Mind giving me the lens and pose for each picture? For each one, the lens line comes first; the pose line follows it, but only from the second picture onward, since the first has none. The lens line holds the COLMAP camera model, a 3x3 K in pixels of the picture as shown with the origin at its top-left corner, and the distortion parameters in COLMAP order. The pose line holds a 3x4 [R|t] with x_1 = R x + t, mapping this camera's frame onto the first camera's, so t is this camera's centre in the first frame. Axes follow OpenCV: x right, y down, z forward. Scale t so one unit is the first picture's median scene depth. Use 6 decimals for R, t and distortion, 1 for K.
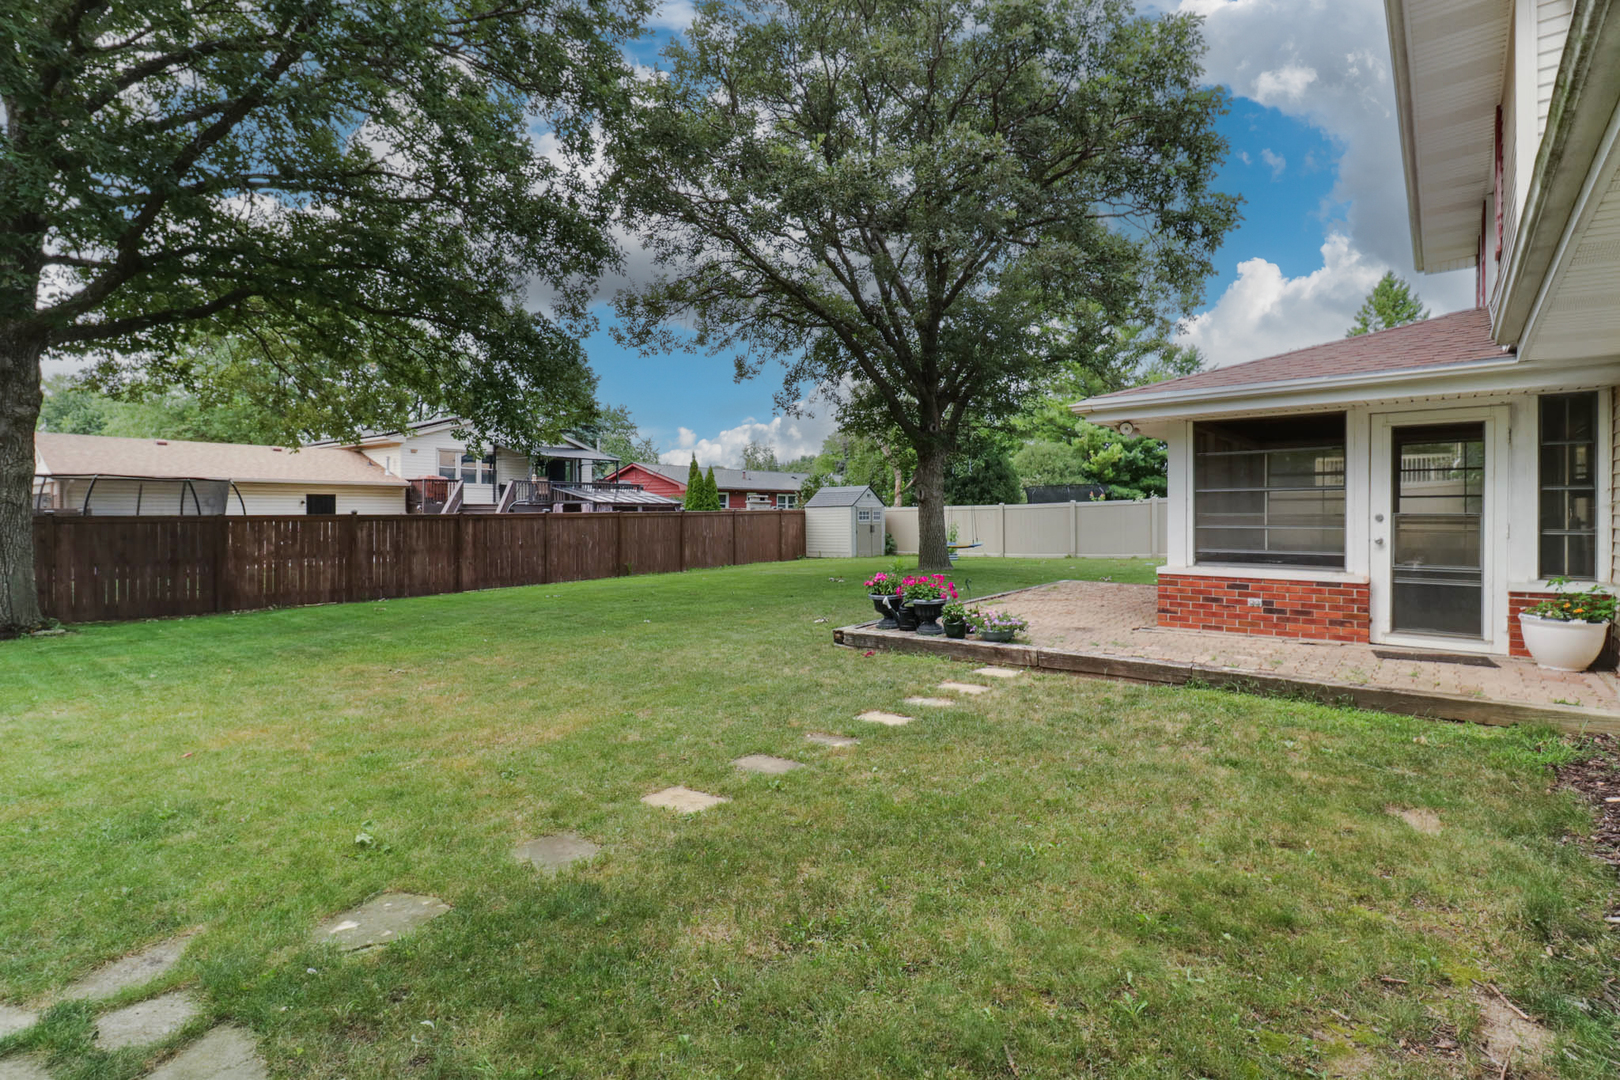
lens RADIAL K [[738.9, 0, 804.9], [0, 738.9, 531.0], [0, 0, 1]] dist [0.003395, 0.000291]
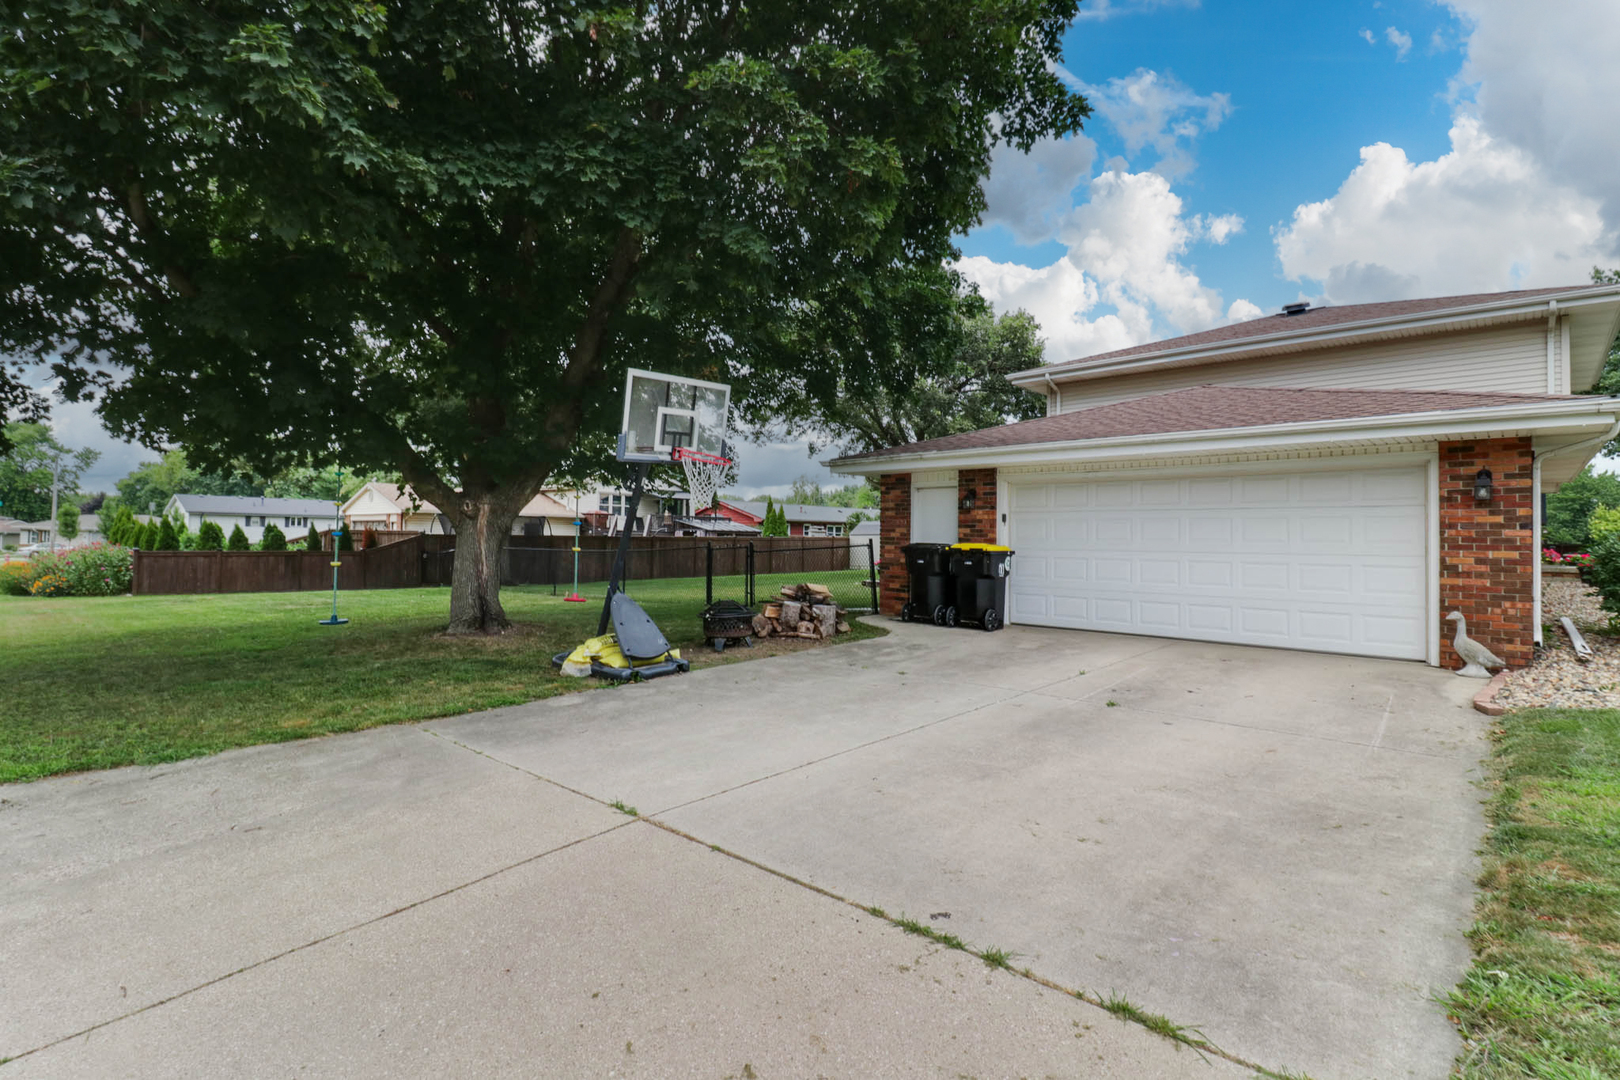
lens RADIAL K [[754.1, 0, 808.5], [0, 754.1, 543.2], [0, 0, 1]] dist [0.001658, -0.005351]
pose [[0.998656, 0.010792, -0.050700, -0.005178], [-0.011912, 0.999691, -0.021837, 0.017440], [0.050449, 0.022412, 0.998475, -0.474864]]
